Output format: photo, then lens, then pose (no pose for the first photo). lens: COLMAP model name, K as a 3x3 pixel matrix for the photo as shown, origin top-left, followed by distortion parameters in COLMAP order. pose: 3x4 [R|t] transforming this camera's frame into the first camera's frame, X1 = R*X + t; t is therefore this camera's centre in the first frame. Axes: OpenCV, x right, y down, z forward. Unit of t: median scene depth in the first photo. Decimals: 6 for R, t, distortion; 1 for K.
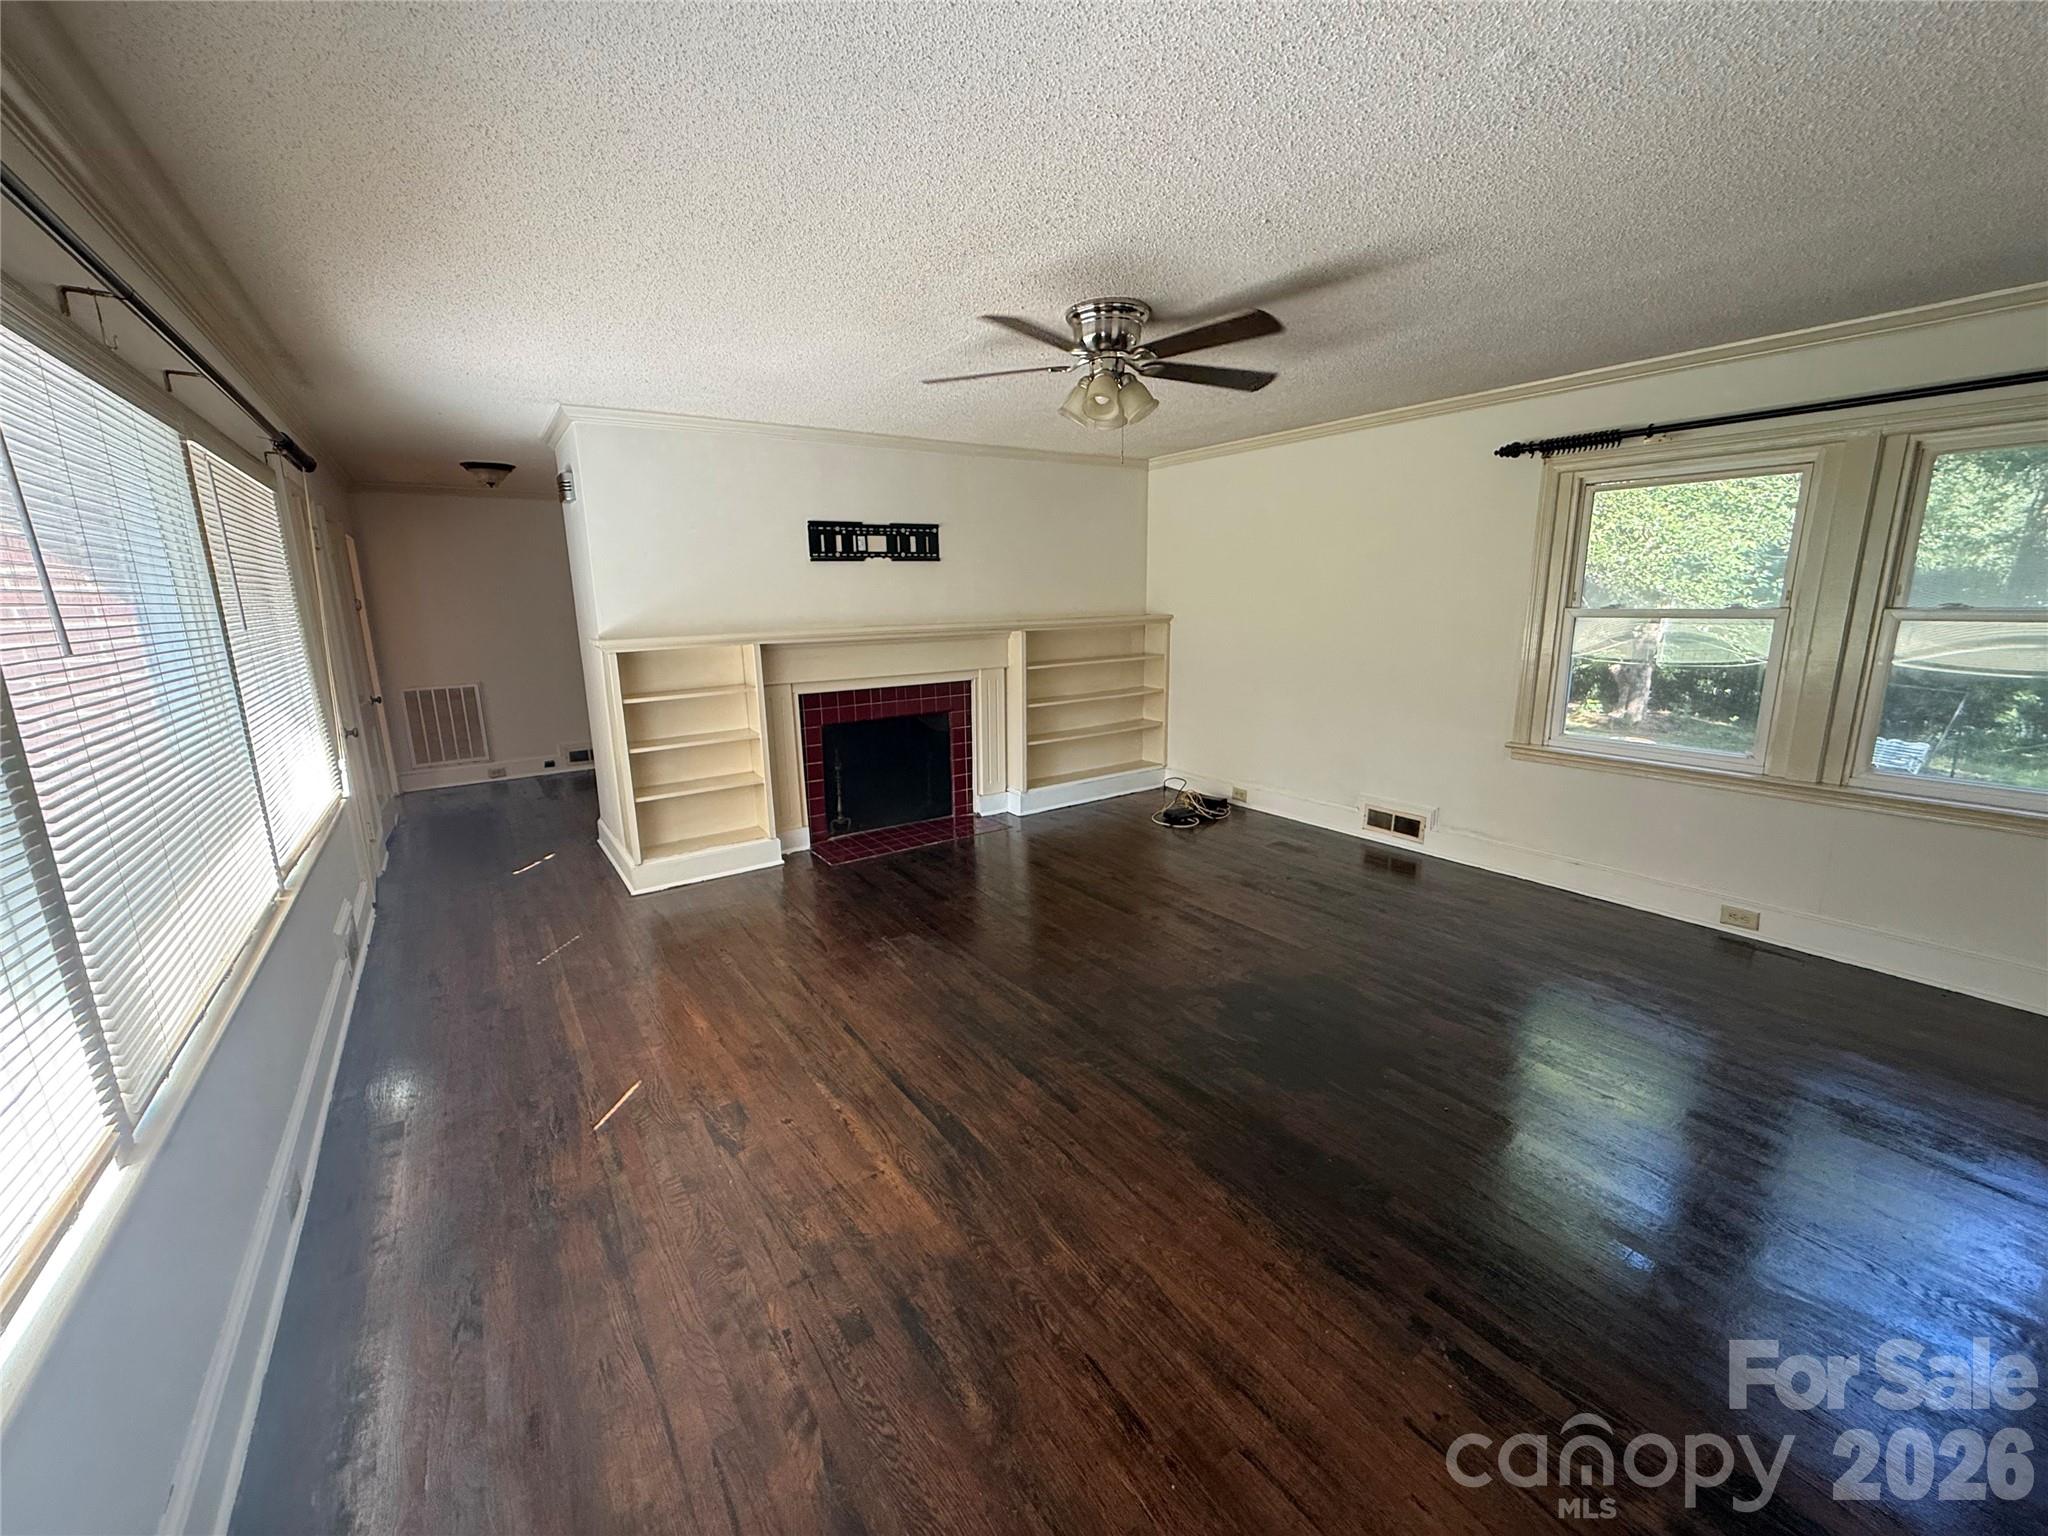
lens RADIAL K [[818.5, 0, 1022.9], [0, 818.5, 766.8], [0, 0, 1]] dist [0.001908, -0.000158]
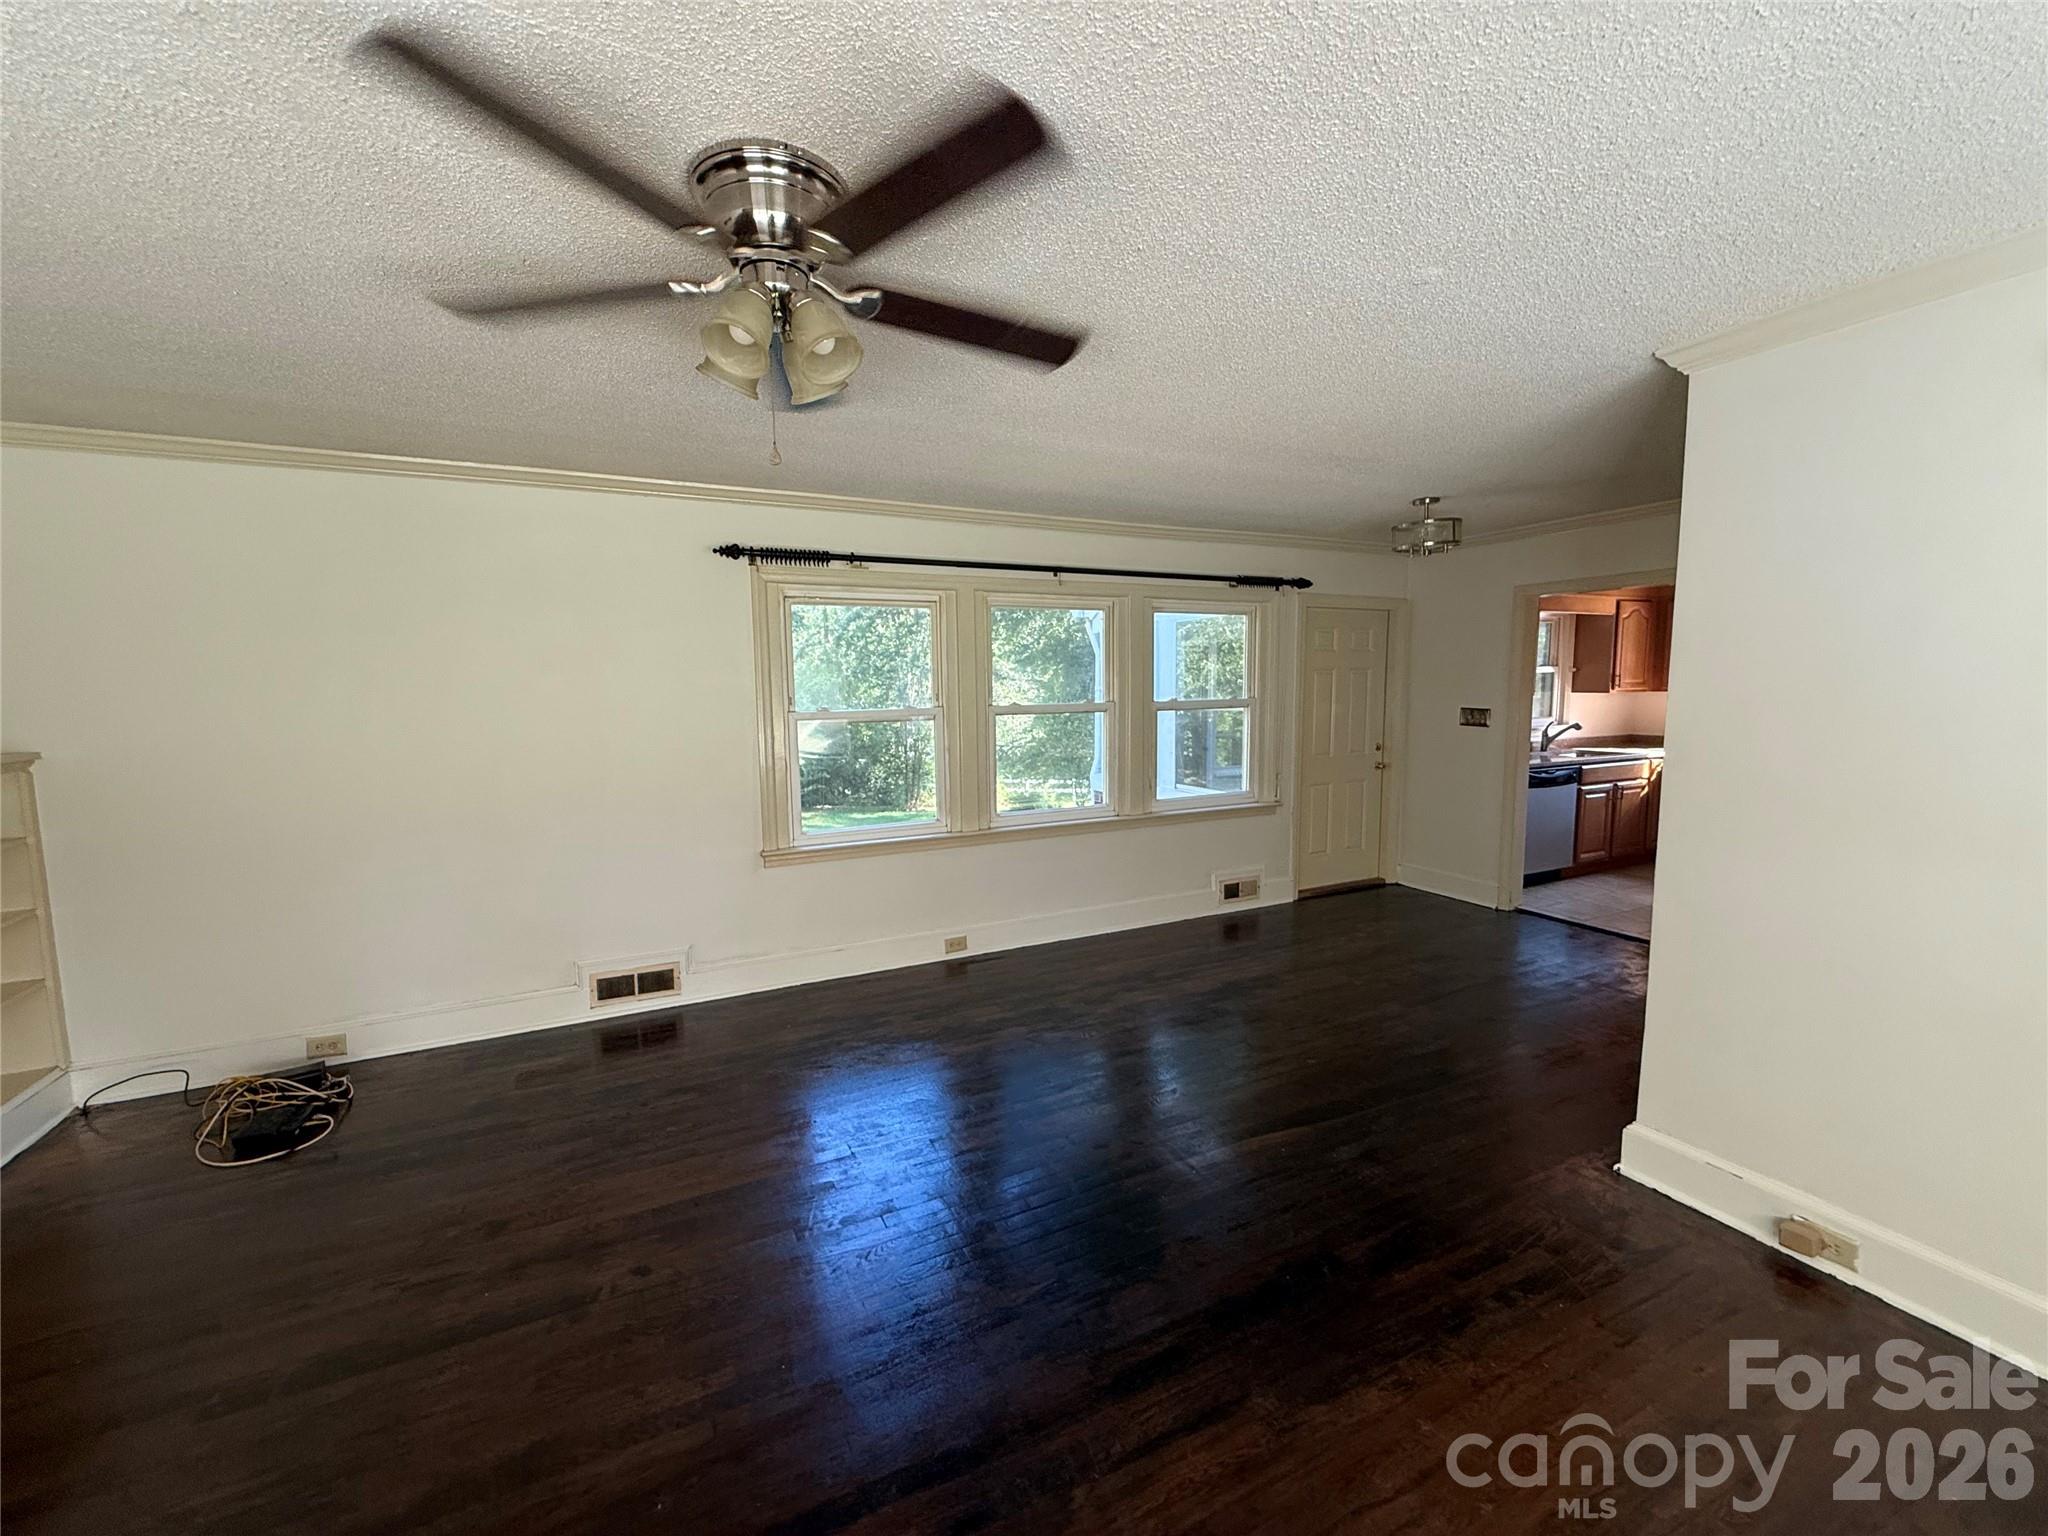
lens RADIAL K [[818.5, 0, 1017.6], [0, 818.5, 761.6], [0, 0, 1]] dist [0.001908, -0.000158]
pose [[0.147899, -0.080788, 0.985697, -0.310914], [0.216567, 0.975115, 0.047425, -0.120121], [-0.965000, 0.206455, 0.161715, 0.573190]]
